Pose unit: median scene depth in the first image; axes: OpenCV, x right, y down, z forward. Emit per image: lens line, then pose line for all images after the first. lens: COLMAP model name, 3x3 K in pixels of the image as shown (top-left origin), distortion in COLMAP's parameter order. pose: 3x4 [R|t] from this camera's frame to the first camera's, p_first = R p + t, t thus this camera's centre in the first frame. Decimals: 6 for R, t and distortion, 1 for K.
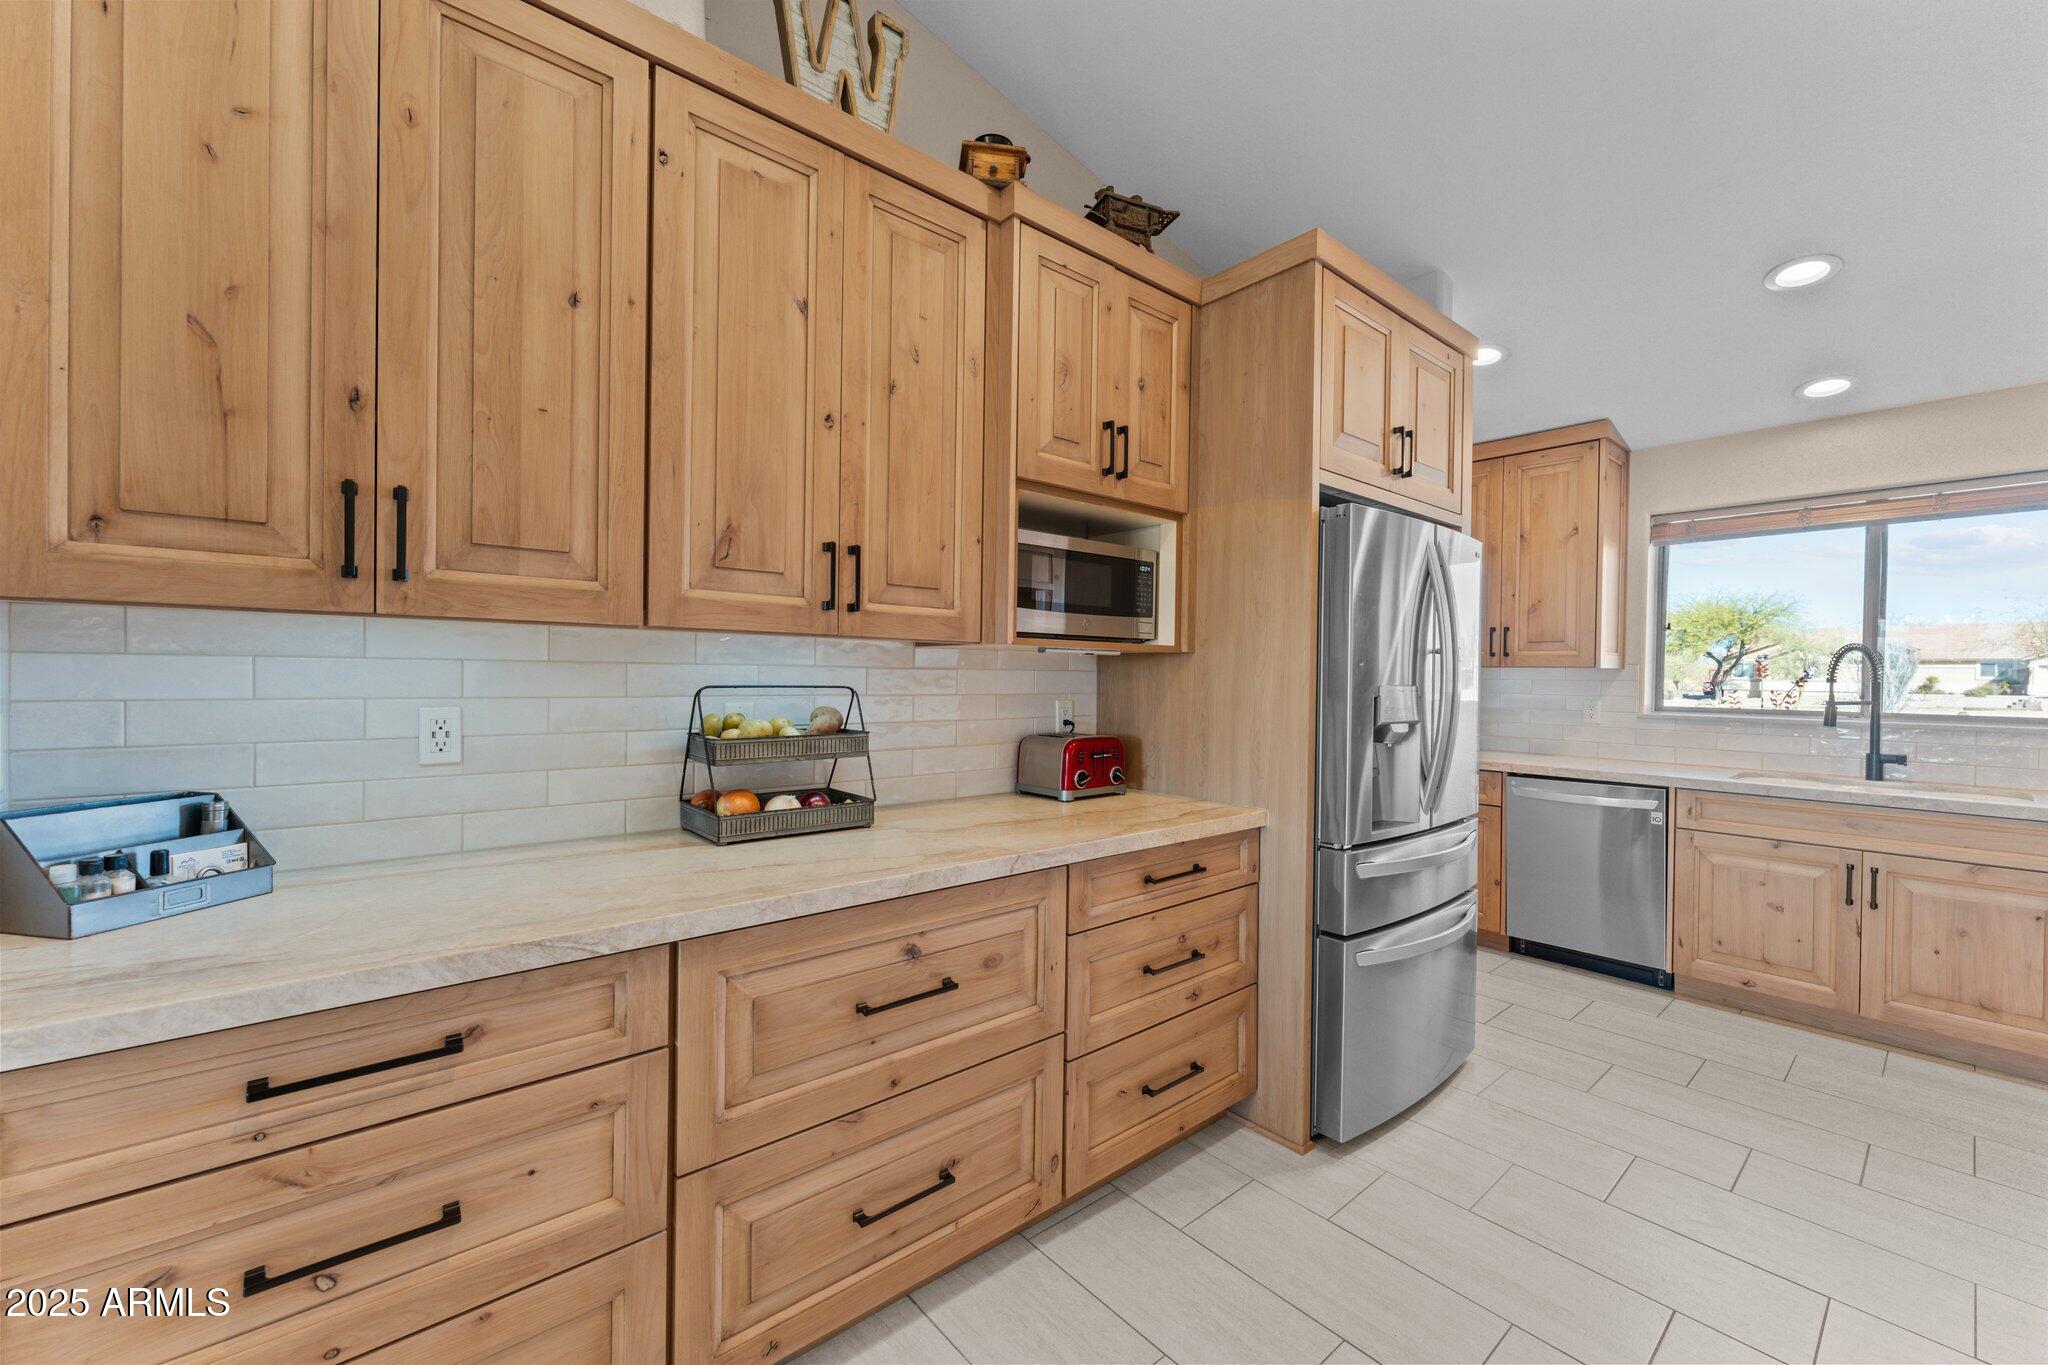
lens RADIAL K [[815.0, 0, 1023.9], [0, 815.0, 678.7], [0, 0, 1]] dist [0.000947, 0.000227]
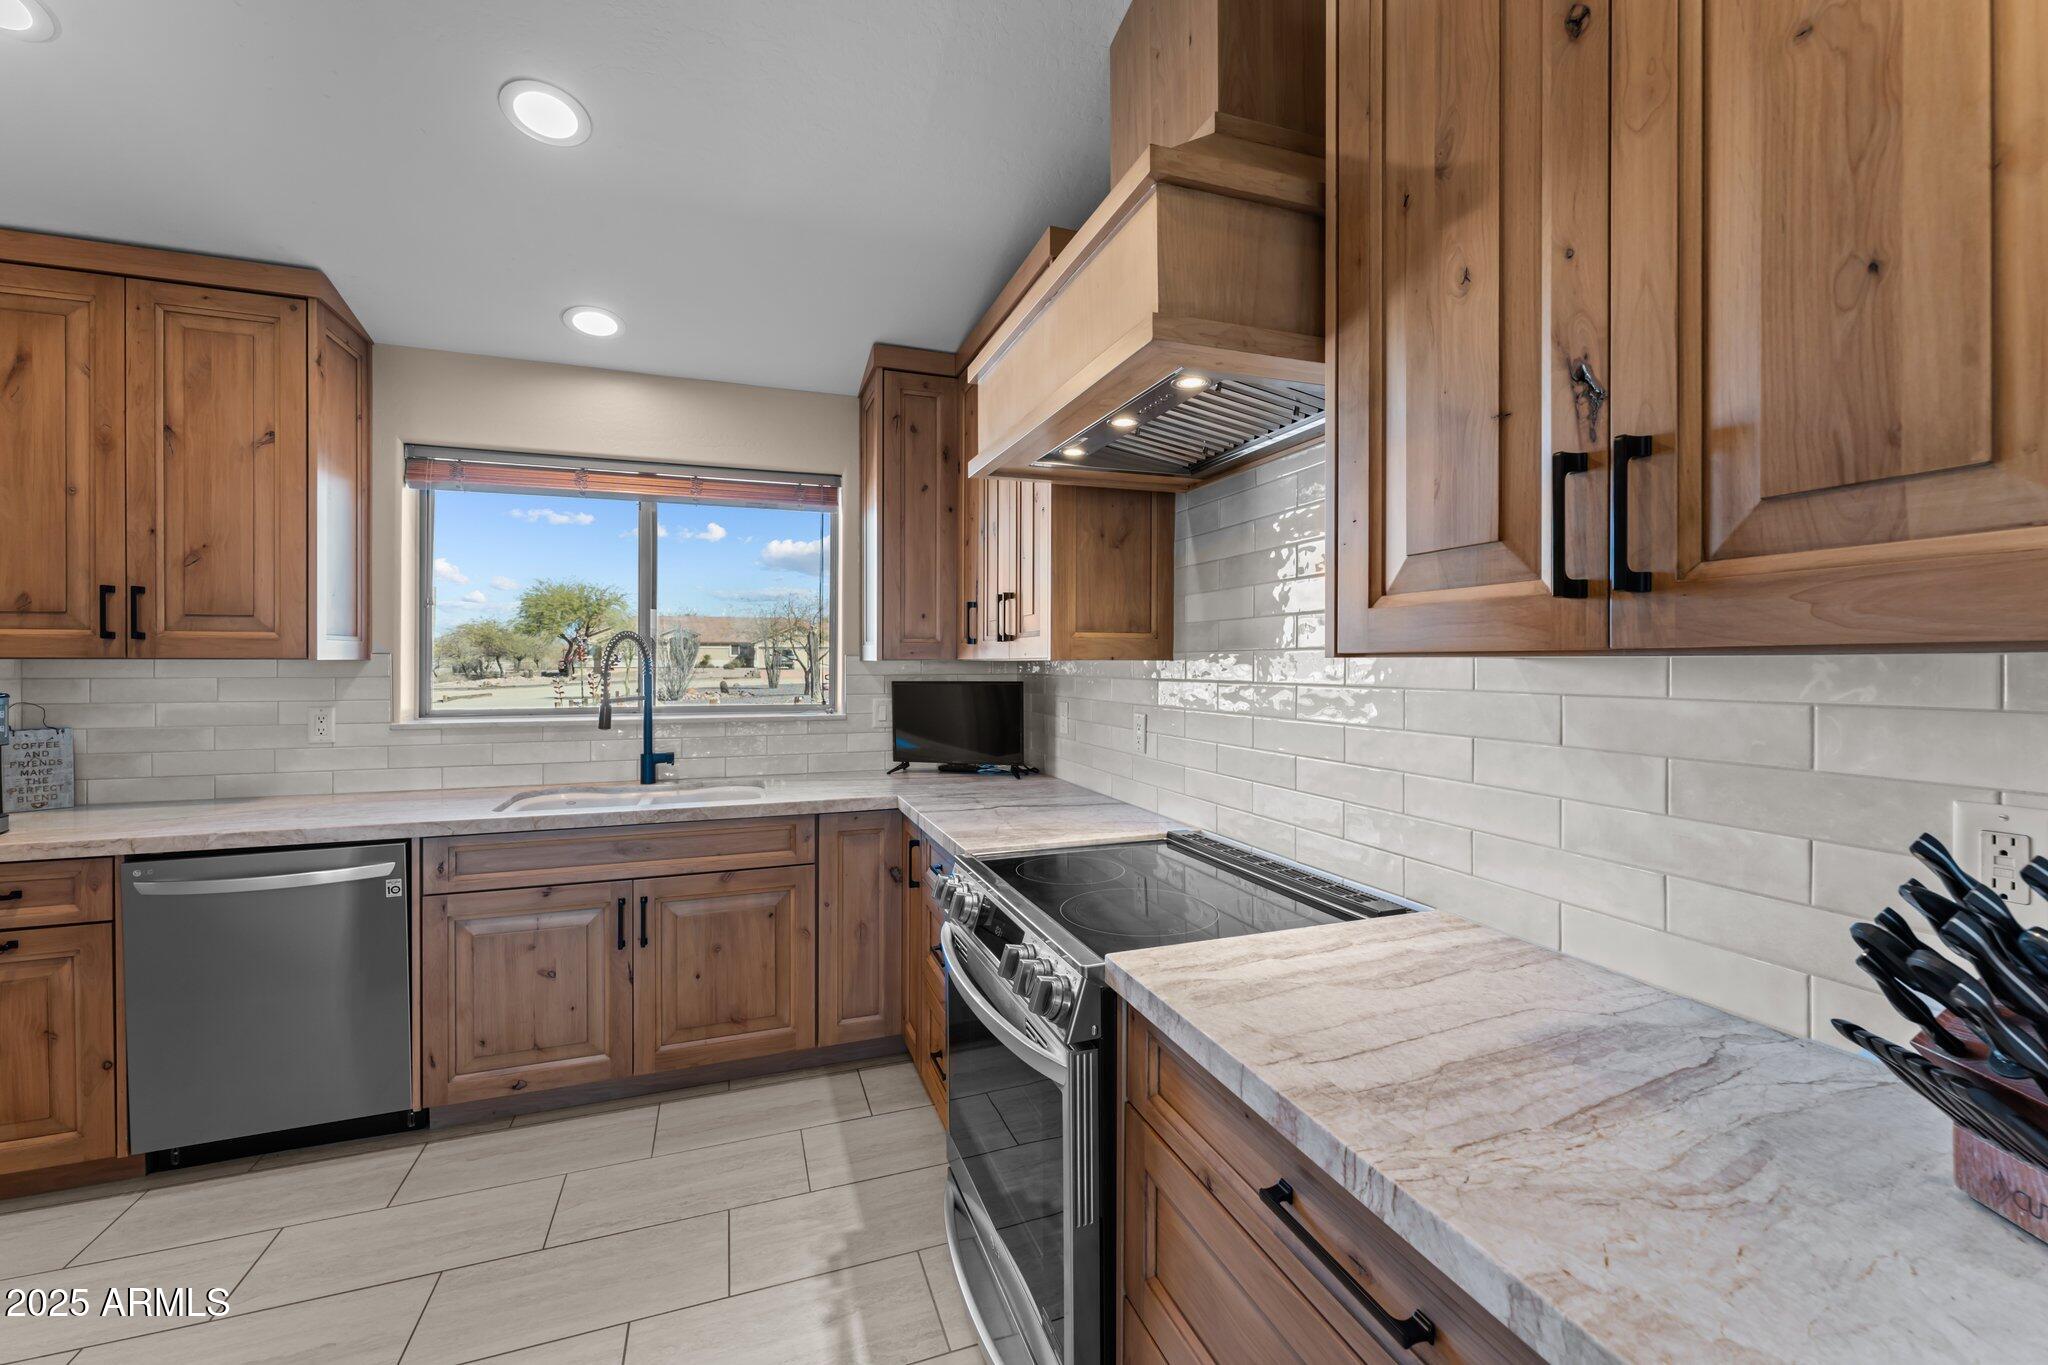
lens RADIAL K [[815.0, 0, 1016.0], [0, 815.0, 666.6], [0, 0, 1]] dist [0.000947, 0.000227]
pose [[0.362853, -0.019402, 0.931644, 0.352582], [0.008956, 0.999810, 0.017334, -0.015917], [-0.931803, 0.002054, 0.362958, 0.294315]]
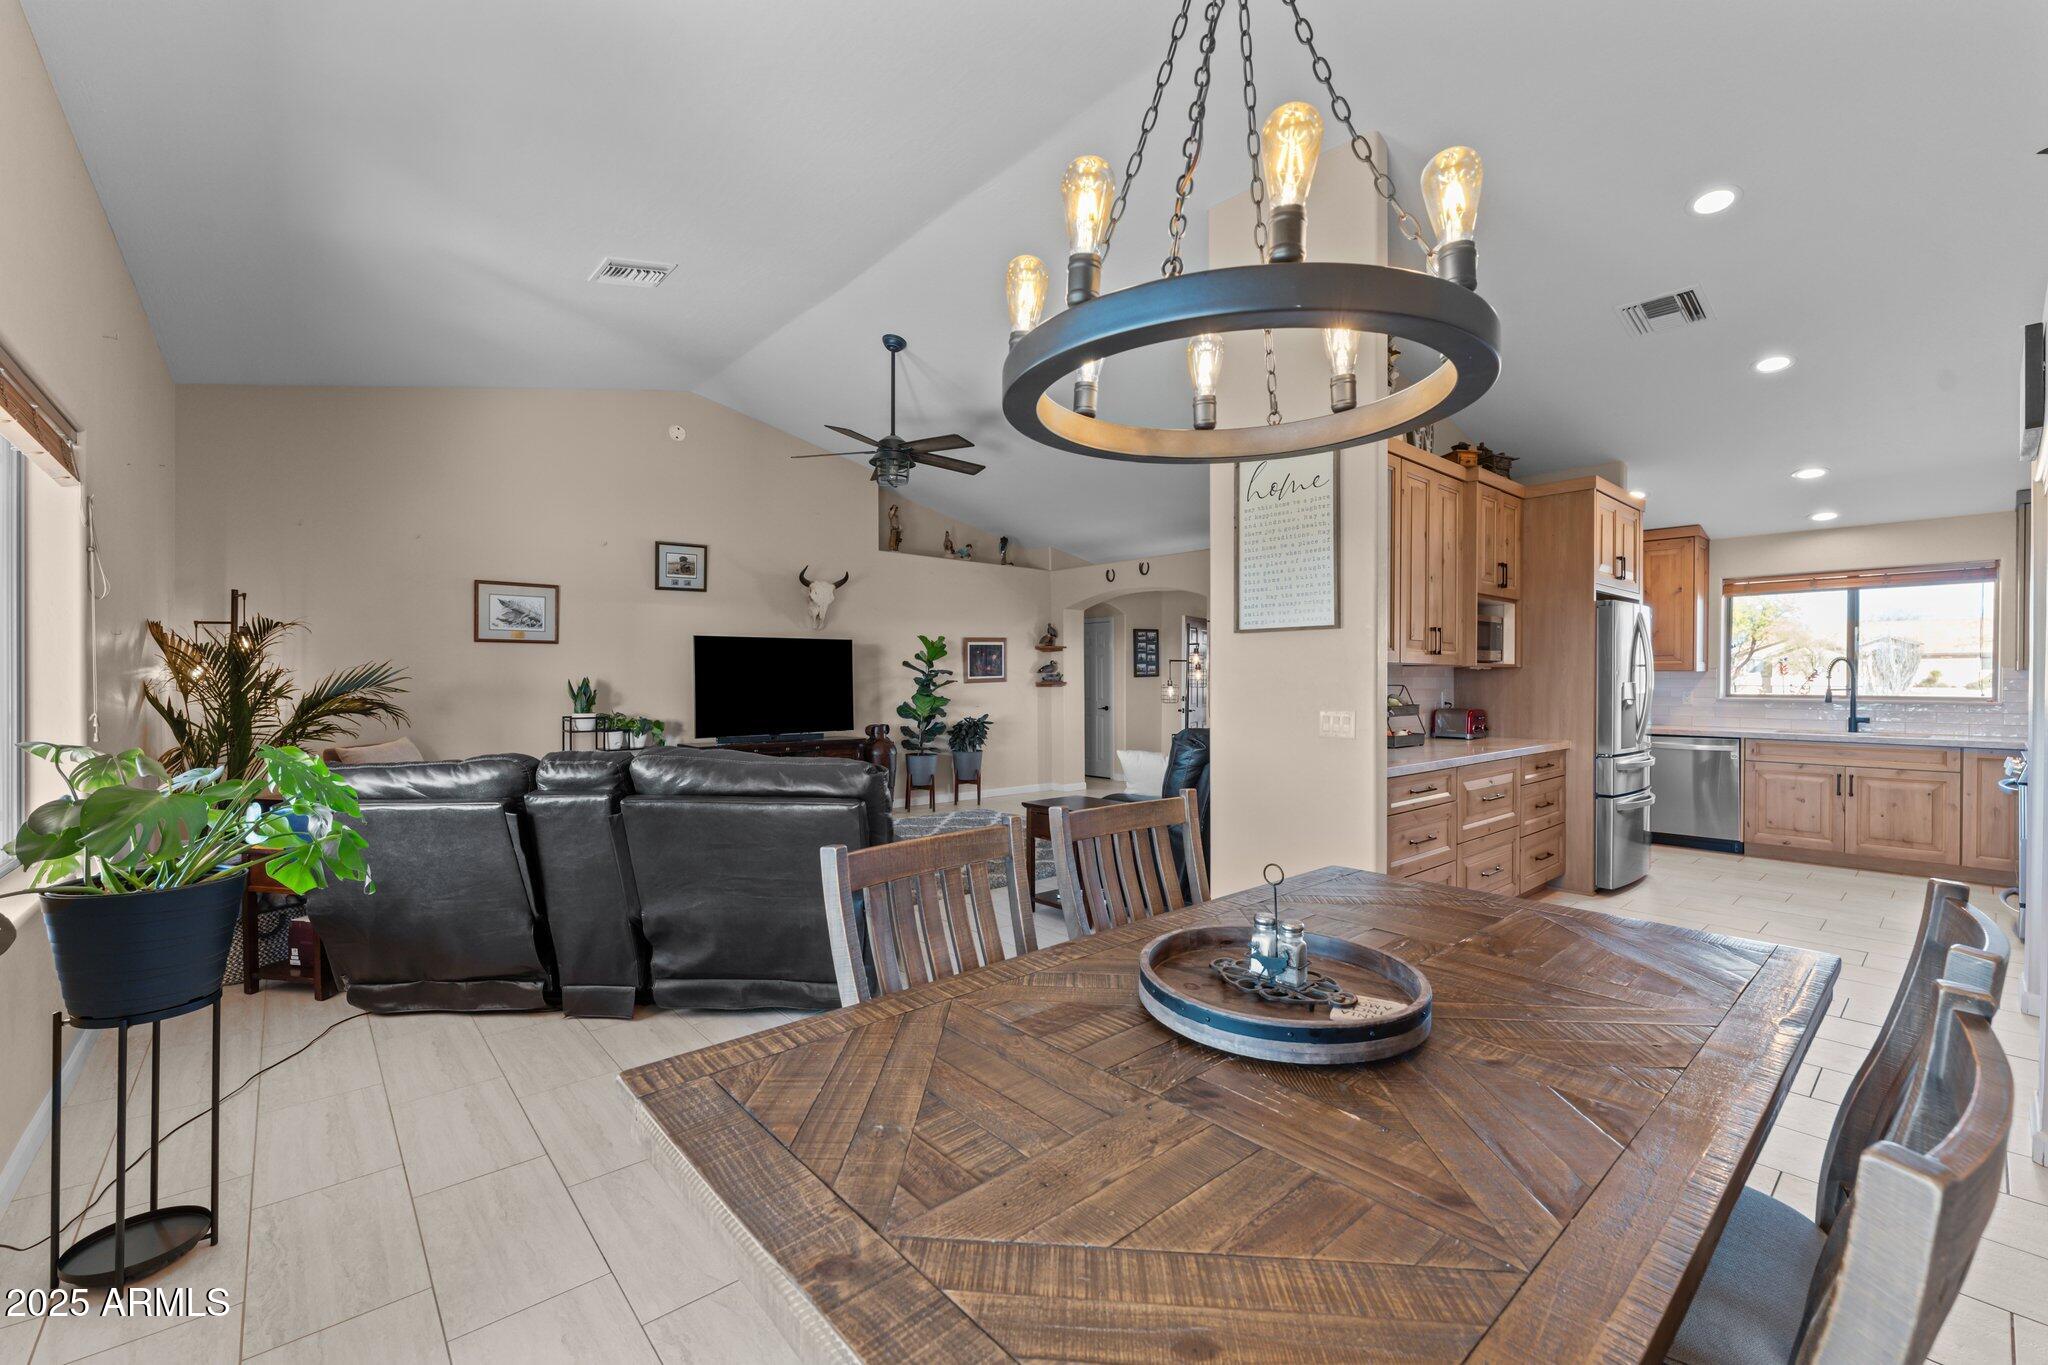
lens RADIAL K [[870.4, 0, 1014.6], [0, 870.4, 682.8], [0, 0, 1]] dist [0.000843, 0.000188]
pose [[0.999693, -0.011417, 0.021996, -0.850803], [0.011411, 0.999935, 0.000416, -0.006894], [-0.021999, -0.000165, 0.999758, -0.883711]]
